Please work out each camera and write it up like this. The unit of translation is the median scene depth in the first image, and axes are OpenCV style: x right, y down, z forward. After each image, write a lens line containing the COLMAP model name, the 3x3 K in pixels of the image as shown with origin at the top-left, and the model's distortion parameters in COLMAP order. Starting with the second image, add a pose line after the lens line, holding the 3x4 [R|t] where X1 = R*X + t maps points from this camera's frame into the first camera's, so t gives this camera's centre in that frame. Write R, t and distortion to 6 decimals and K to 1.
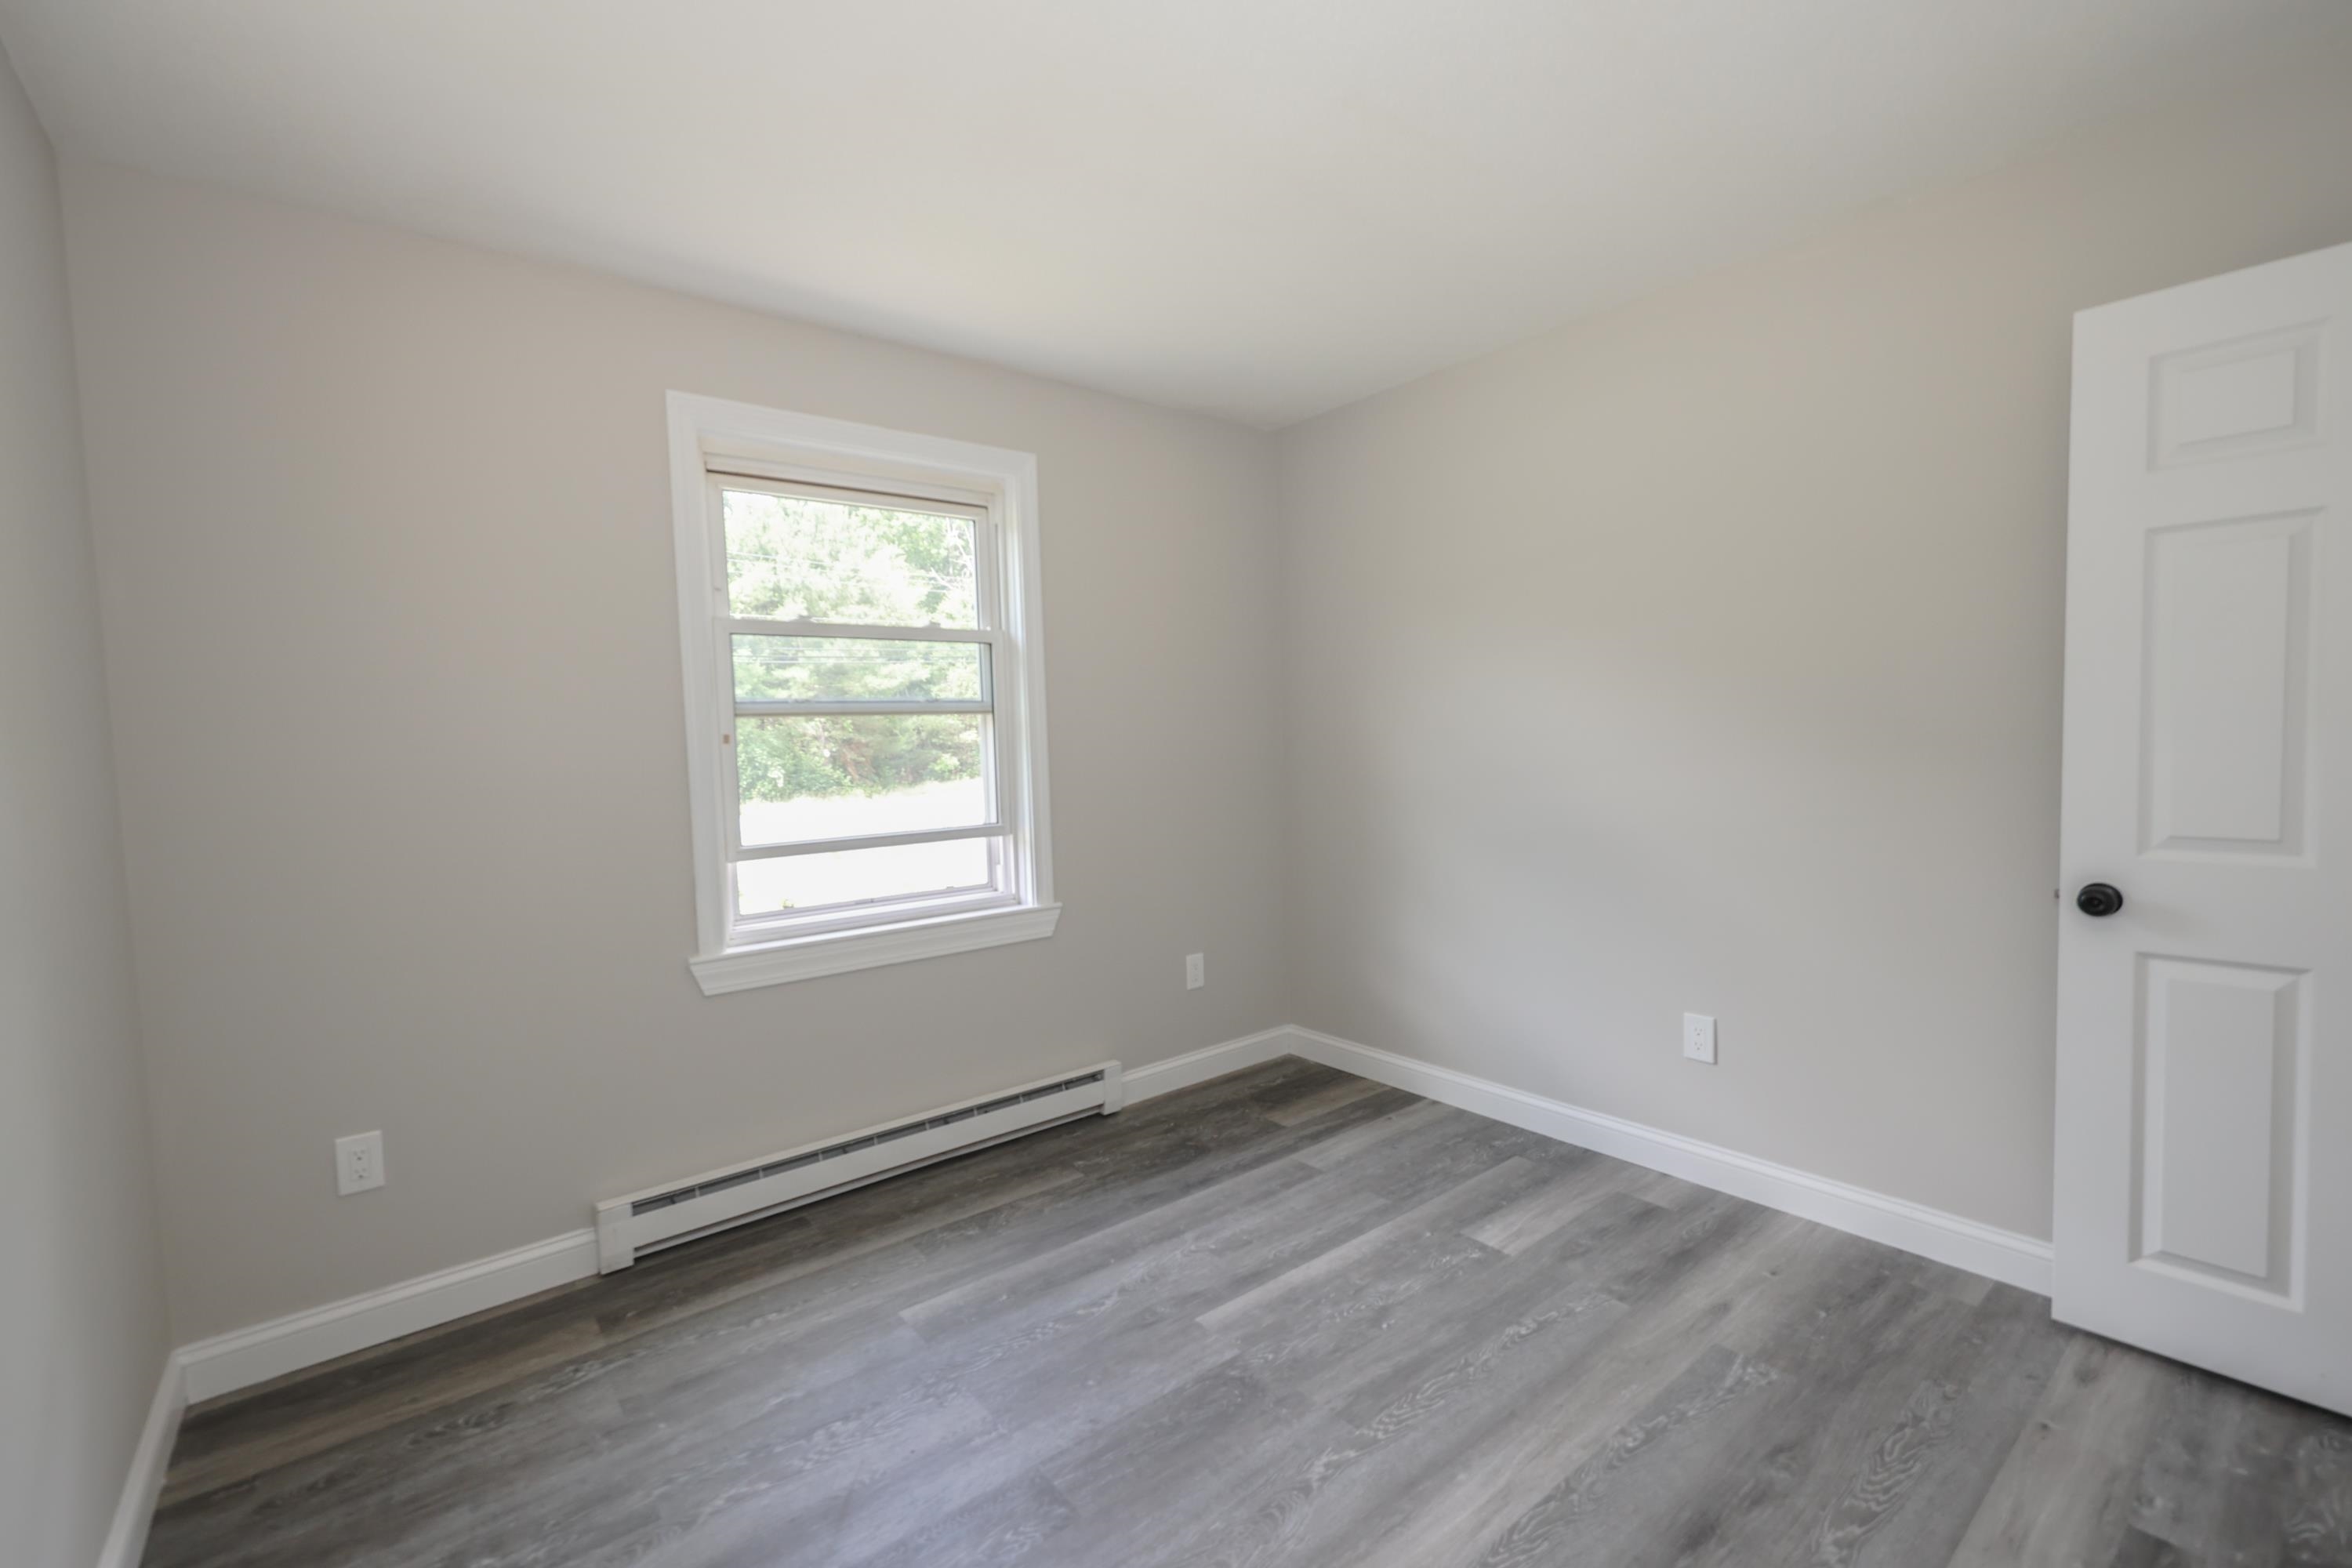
lens RADIAL K [[1009.6, 0, 1176.0], [0, 1009.6, 784.0], [0, 0, 1]] dist [0.004728, -0.000498]
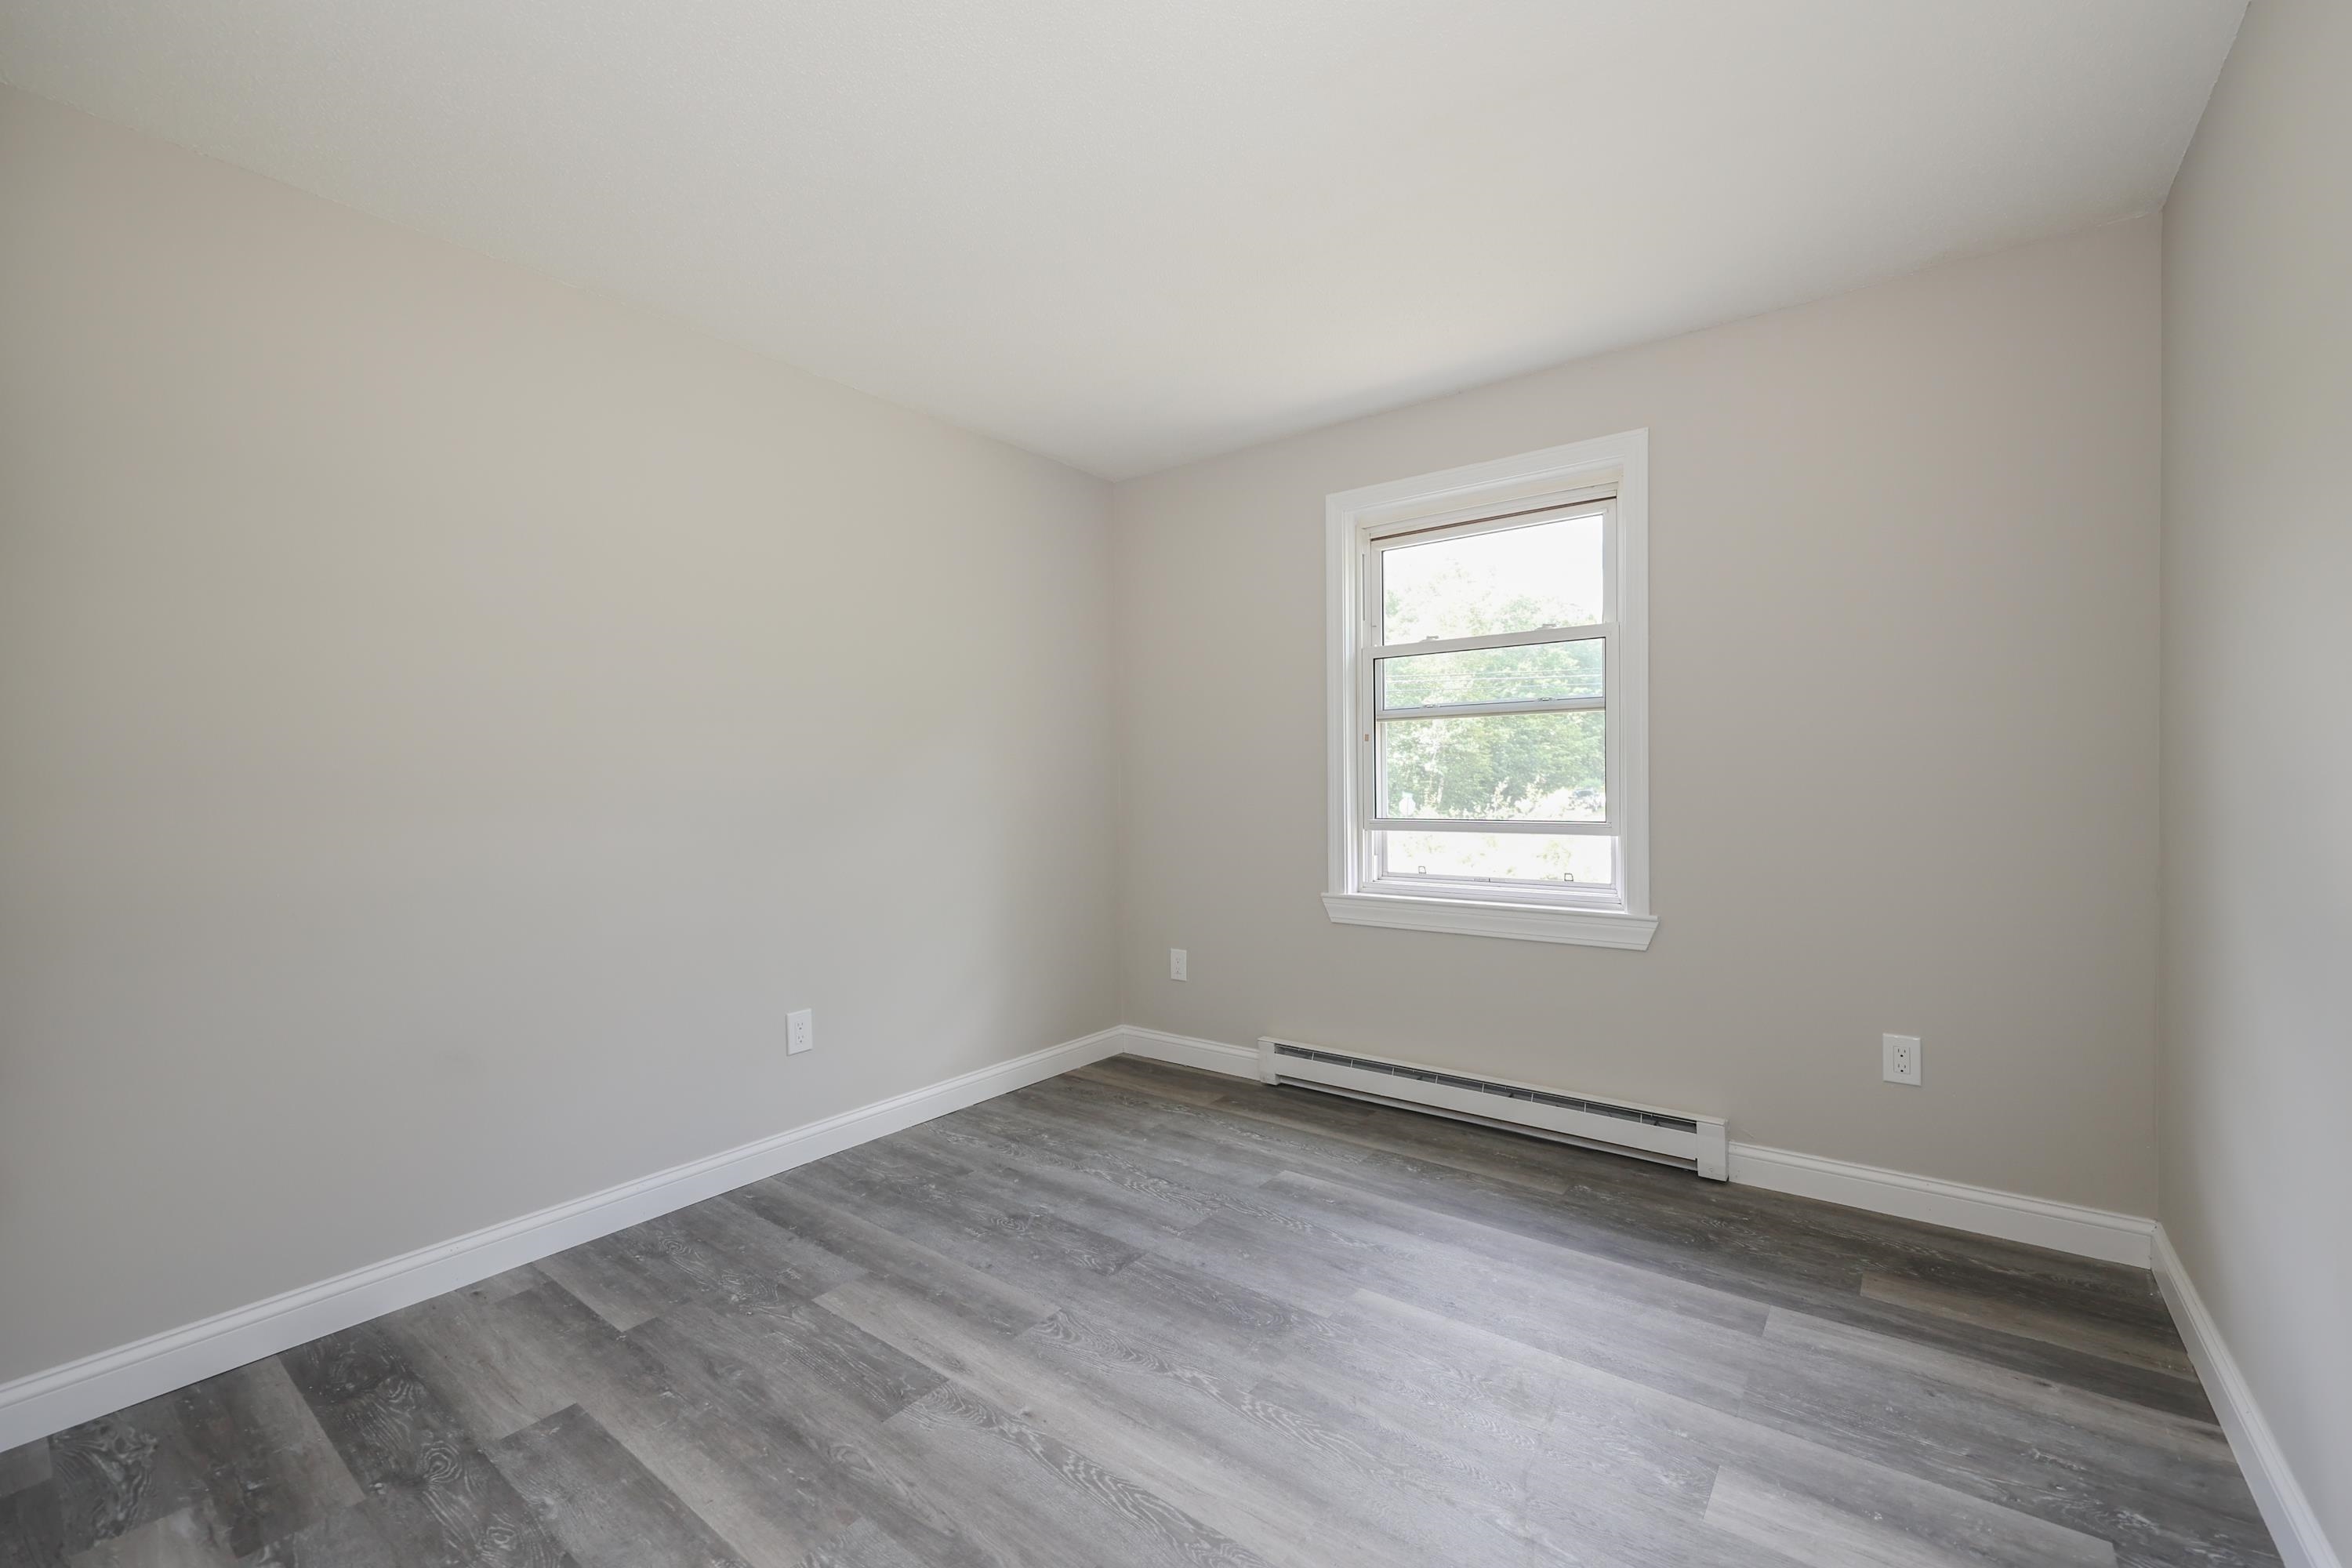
lens RADIAL K [[977.6, 0, 1186.9], [0, 977.6, 778.9], [0, 0, 1]] dist [0.002037, -0.000154]
pose [[0.229624, 0.026107, -0.972929, 0.761221], [-0.040730, 0.999022, 0.017194, -0.002551], [0.972427, 0.035679, 0.230462, 0.465120]]
